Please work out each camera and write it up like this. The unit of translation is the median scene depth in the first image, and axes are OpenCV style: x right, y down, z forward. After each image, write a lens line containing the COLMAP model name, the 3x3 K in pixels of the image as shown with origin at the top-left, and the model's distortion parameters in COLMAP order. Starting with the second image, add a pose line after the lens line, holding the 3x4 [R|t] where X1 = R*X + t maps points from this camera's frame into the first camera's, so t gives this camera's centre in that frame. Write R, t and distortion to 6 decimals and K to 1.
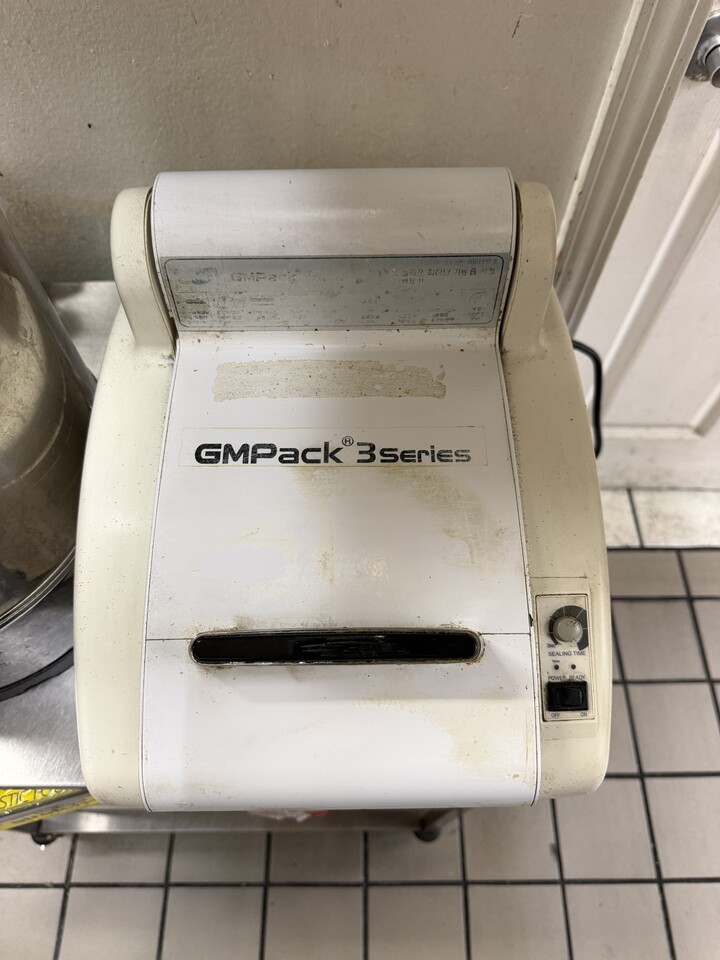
lens RADIAL K [[693.5, 0, 355.9], [0, 693.5, 478.0], [0, 0, 1]] dist [-0.000916, -0.032398]
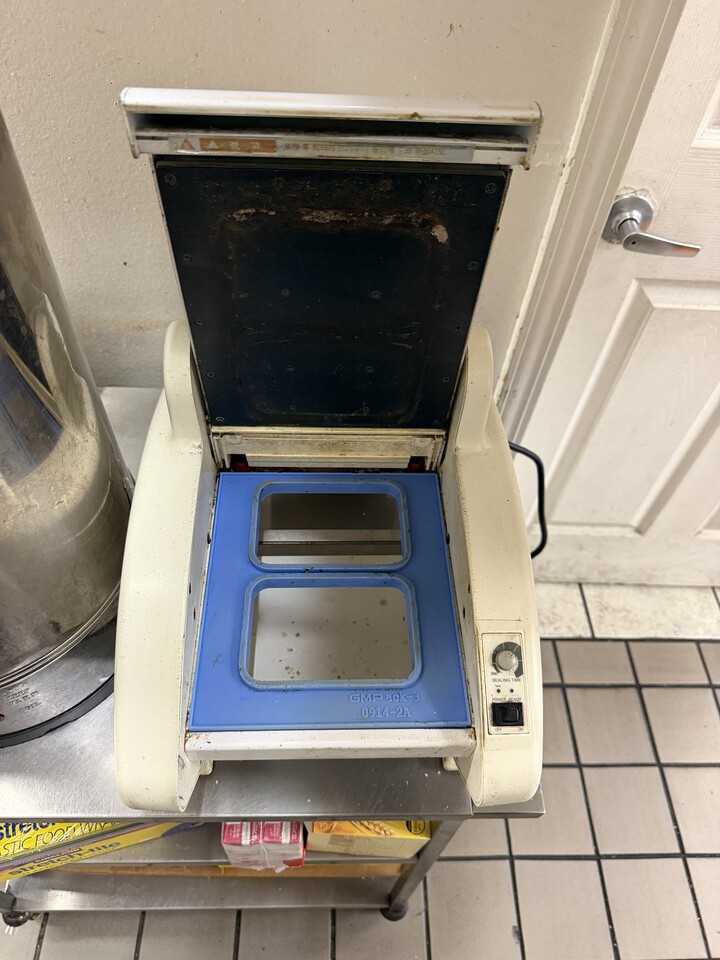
lens RADIAL K [[693.5, 0, 357.1], [0, 693.5, 478.1], [0, 0, 1]] dist [-0.000916, -0.032398]
pose [[0.998646, 0.021346, 0.047448, -0.022183], [-0.013921, 0.988338, -0.151640, 0.045043], [-0.050132, 0.150774, 0.987296, -0.169787]]
